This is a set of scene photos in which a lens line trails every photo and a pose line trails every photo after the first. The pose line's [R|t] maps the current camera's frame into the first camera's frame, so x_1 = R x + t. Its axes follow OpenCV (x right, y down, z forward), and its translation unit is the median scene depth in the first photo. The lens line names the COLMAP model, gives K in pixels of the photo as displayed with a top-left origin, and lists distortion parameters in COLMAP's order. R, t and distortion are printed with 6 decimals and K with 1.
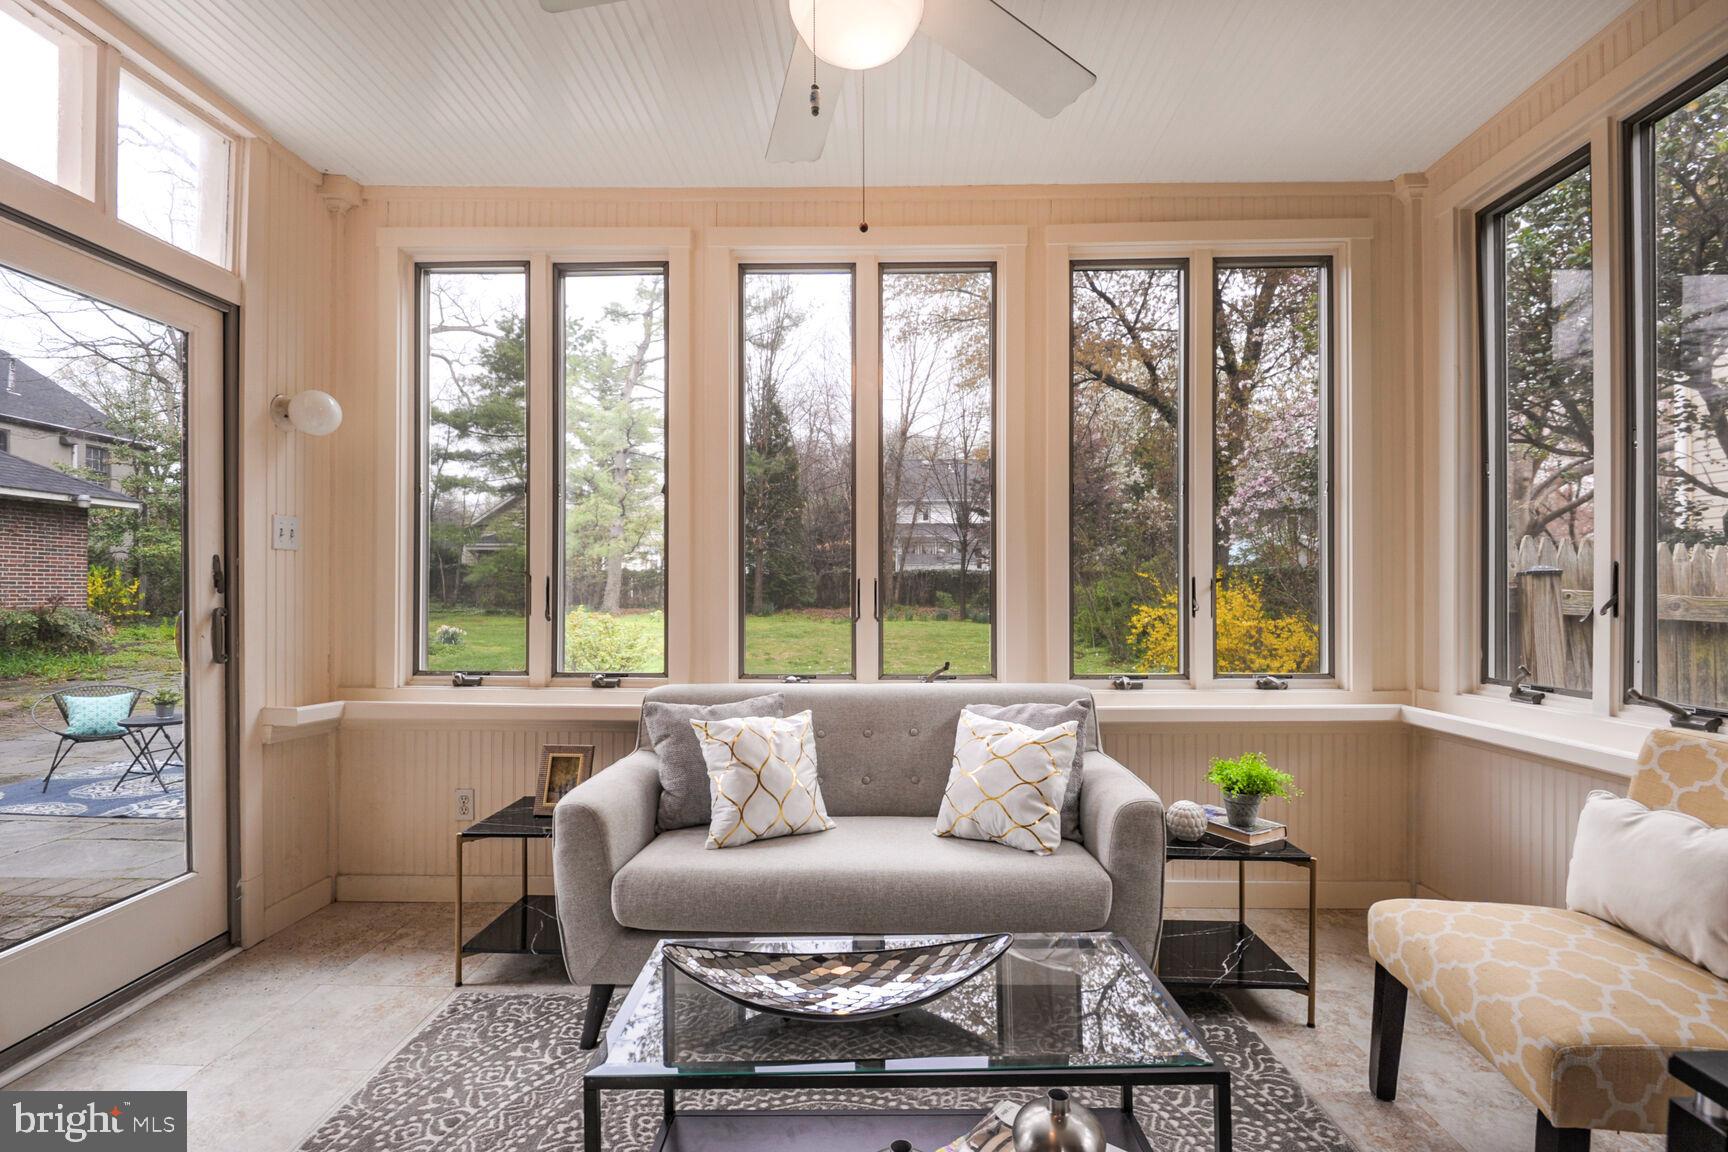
lens RADIAL K [[799.1, 0, 864.9], [0, 799.1, 585.6], [0, 0, 1]] dist [0.001011, -0.000051]
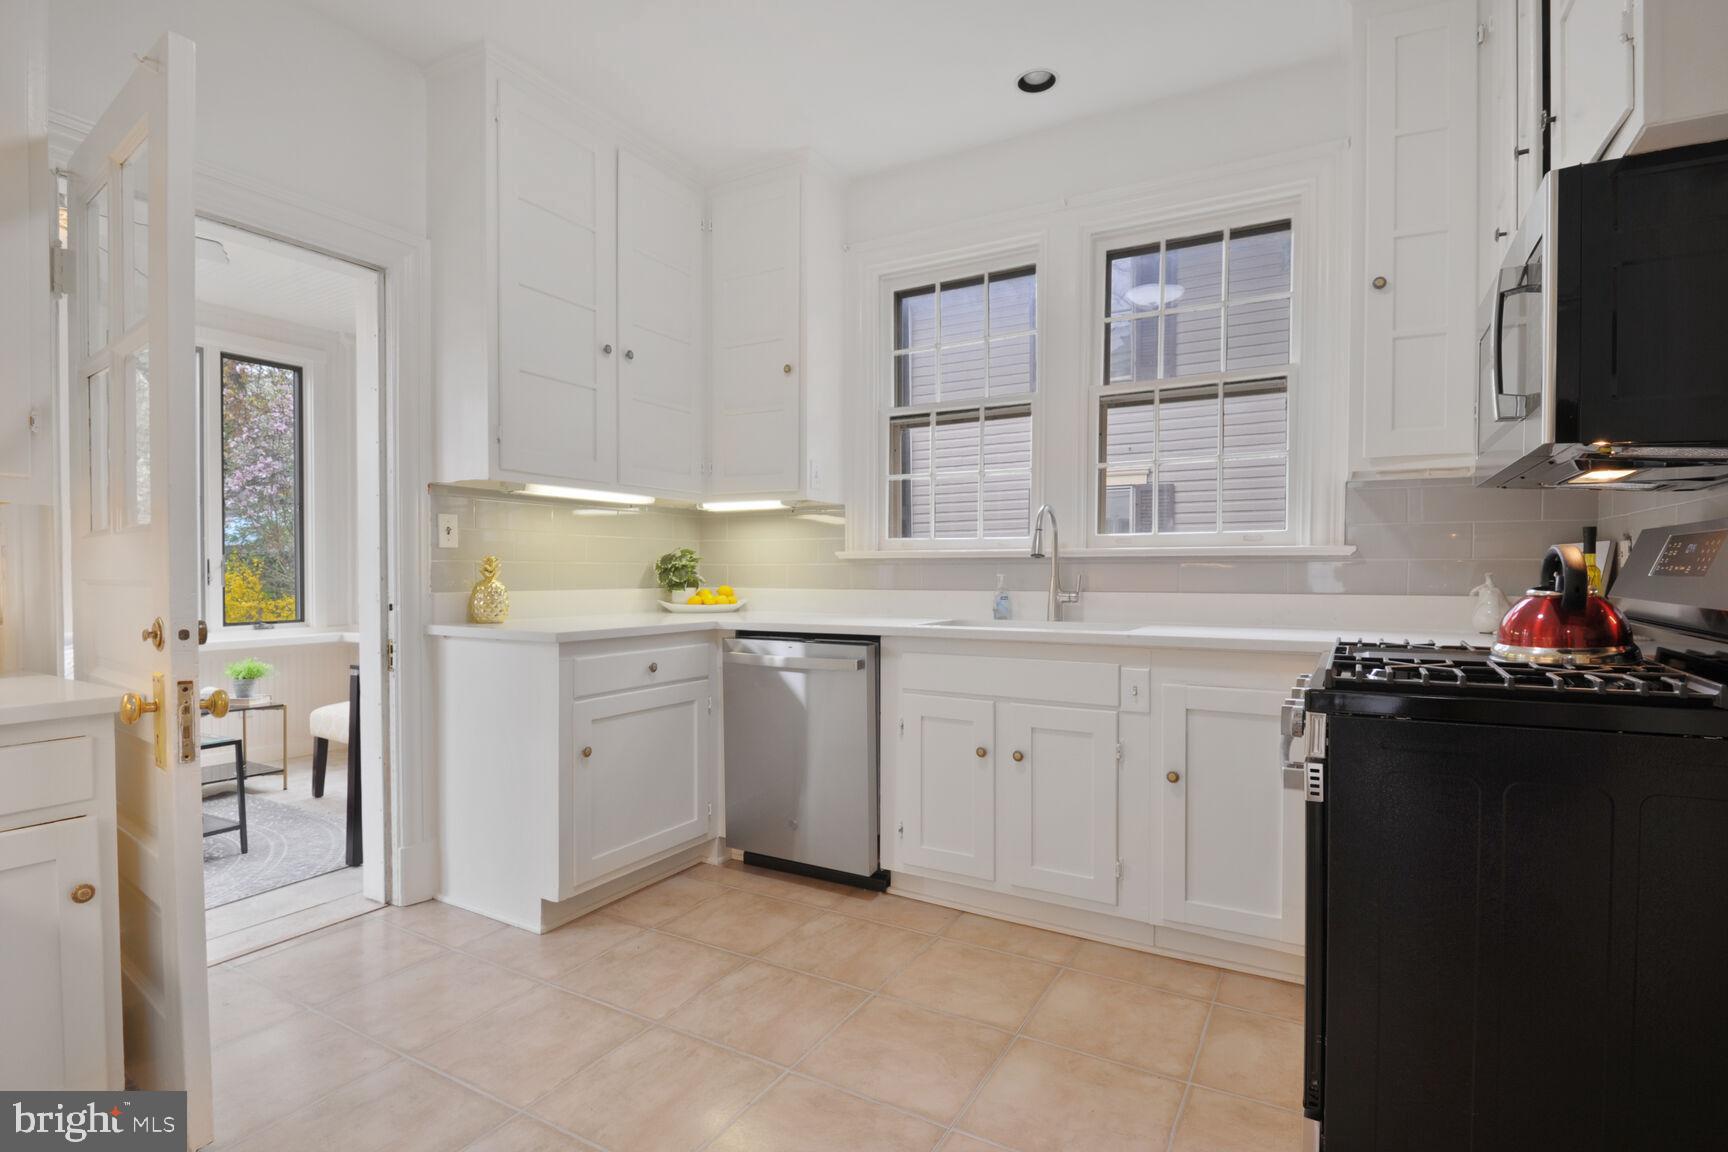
lens RADIAL K [[834.4, 0, 858.1], [0, 834.4, 588.4], [0, 0, 1]] dist [0.001676, -0.000412]
pose [[0.472717, -0.011813, 0.881135, -0.384616], [-0.007213, 0.999825, 0.017274, 0.006895], [-0.881185, -0.014521, 0.472549, -0.801971]]
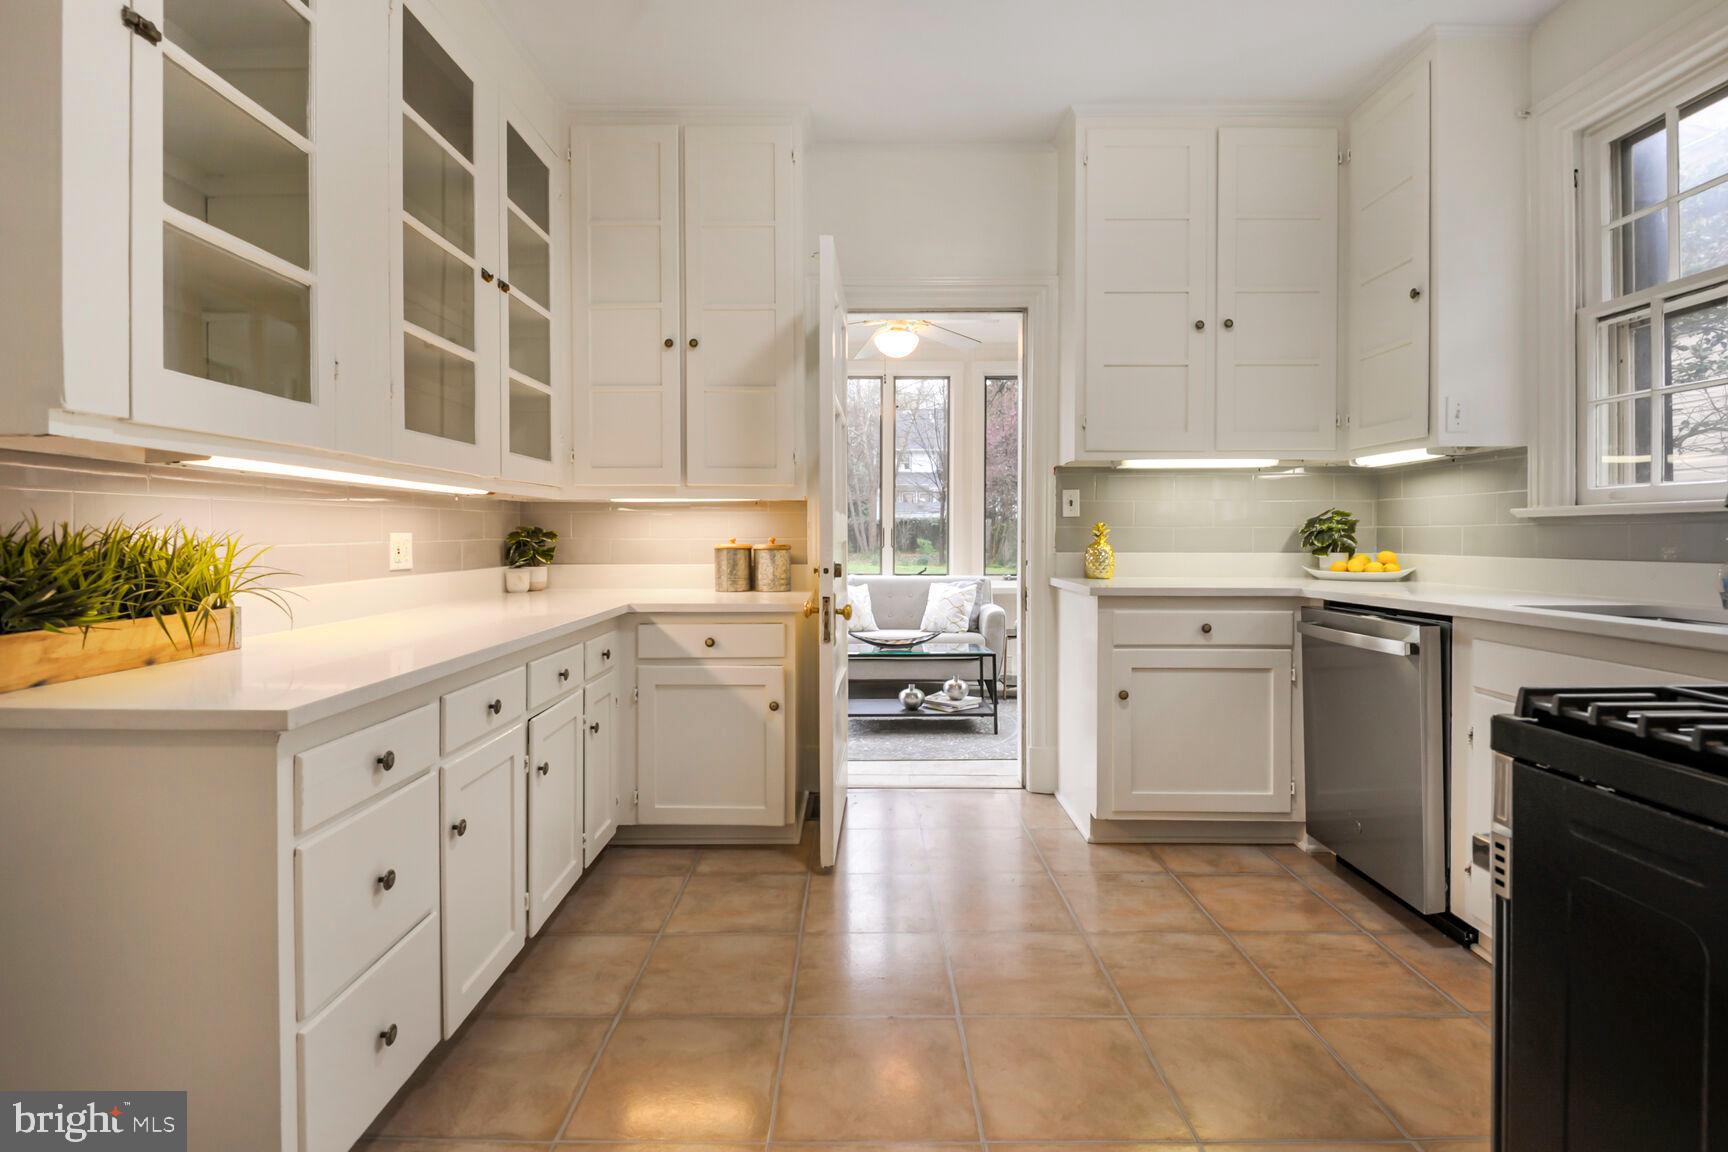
lens RADIAL K [[813.9, 0, 858.3], [0, 813.9, 540.2], [0, 0, 1]] dist [-0.000069, -0.000533]
pose [[0.999833, 0.004056, 0.017808, -0.105632], [-0.004208, 0.999955, 0.008484, 0.005364], [-0.017773, -0.008558, 0.999805, -1.072283]]
